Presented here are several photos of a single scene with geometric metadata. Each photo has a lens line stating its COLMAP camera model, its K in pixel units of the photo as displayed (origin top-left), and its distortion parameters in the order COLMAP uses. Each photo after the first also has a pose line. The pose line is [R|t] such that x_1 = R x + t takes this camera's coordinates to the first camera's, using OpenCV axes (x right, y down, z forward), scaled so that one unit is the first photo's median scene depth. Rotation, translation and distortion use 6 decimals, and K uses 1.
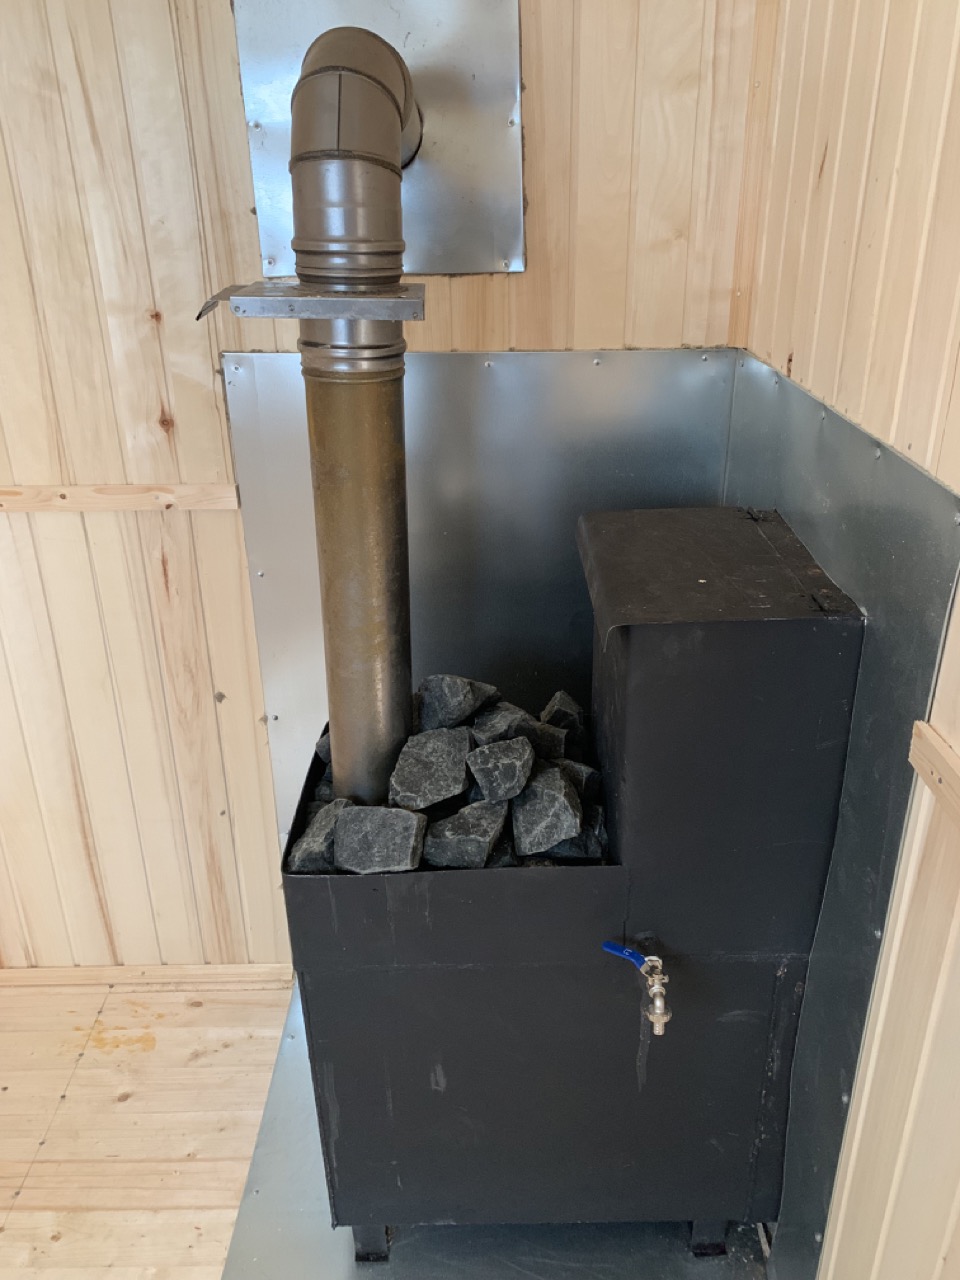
lens RADIAL K [[982.0, 0, 497.3], [0, 982.0, 640.3], [0, 0, 1]] dist [0.017175, -0.014909]
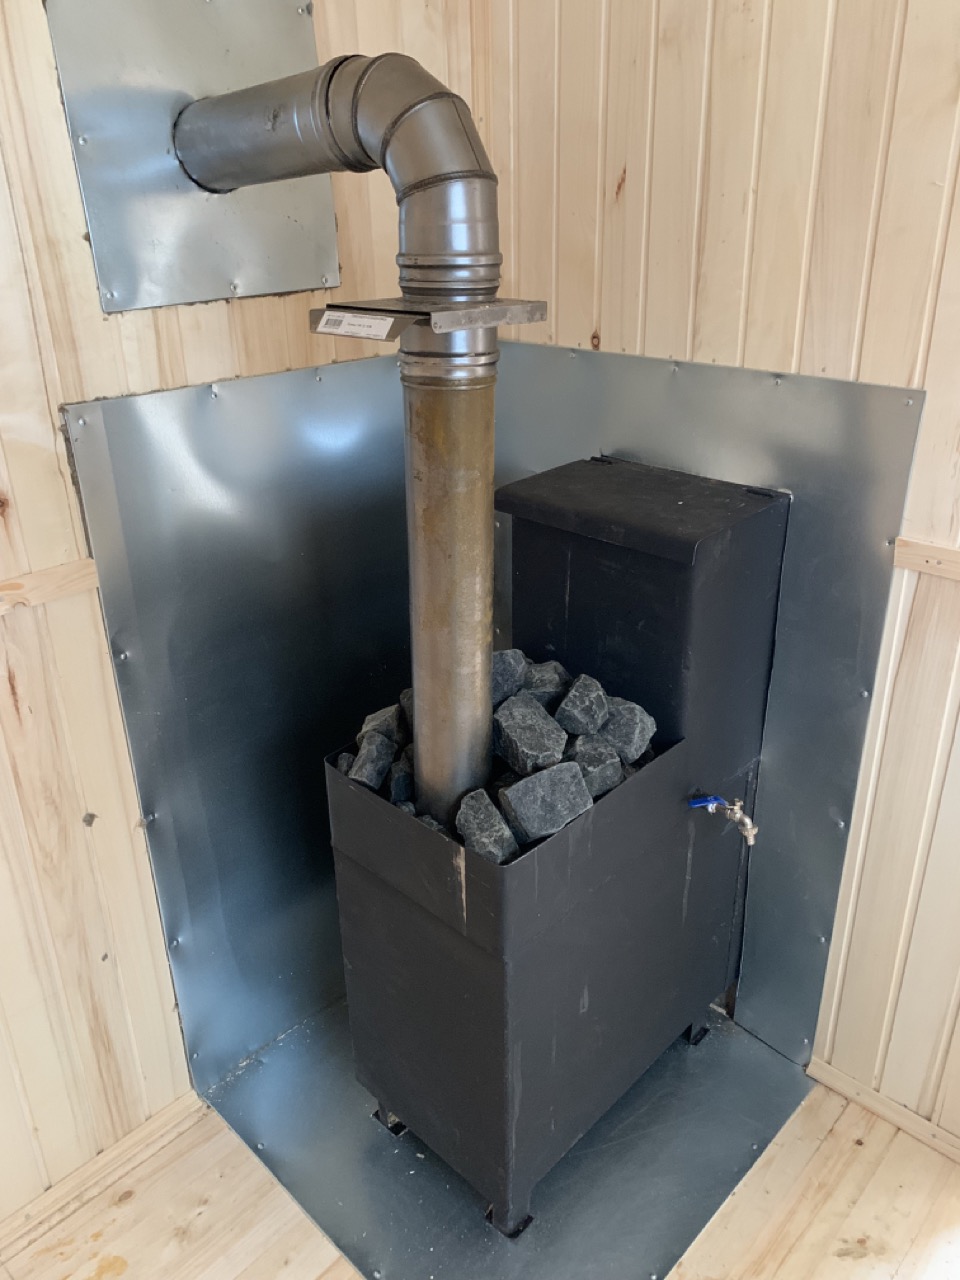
lens RADIAL K [[986.4, 0, 495.7], [0, 986.4, 647.7], [0, 0, 1]] dist [0.007970, -0.001651]
pose [[0.690557, -0.306426, 0.655160, -0.633754], [0.314252, 0.942968, 0.109806, -0.072805], [-0.651443, 0.130058, 0.747467, 0.152718]]
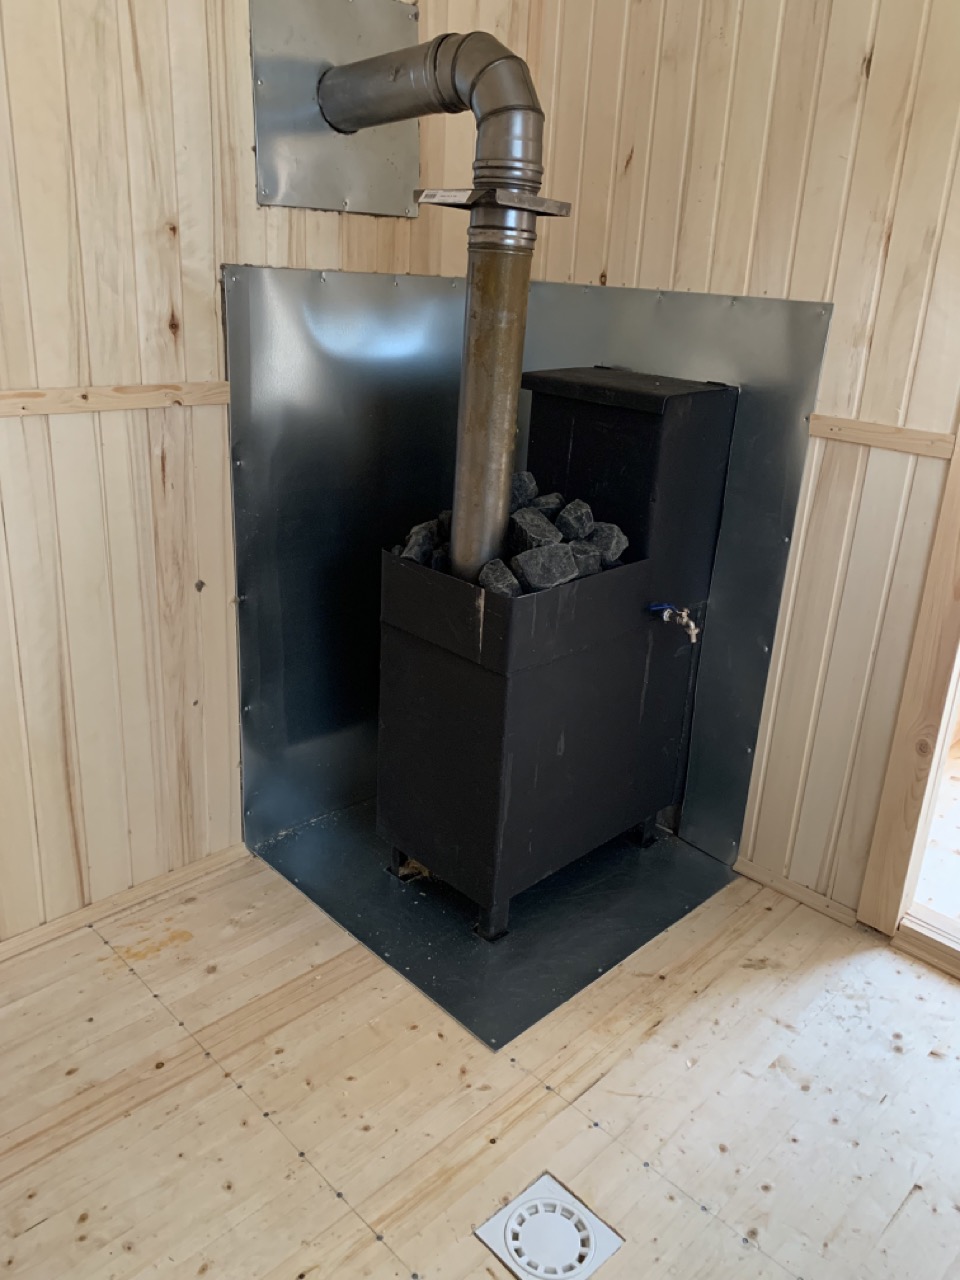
lens RADIAL K [[982.0, 0, 497.3], [0, 982.0, 640.3], [0, 0, 1]] dist [0.017175, -0.014909]
pose [[0.704931, -0.205149, 0.678960, -0.936940], [0.242756, 0.969229, 0.040812, 0.177306], [-0.666440, 0.136052, 0.733040, -0.030523]]
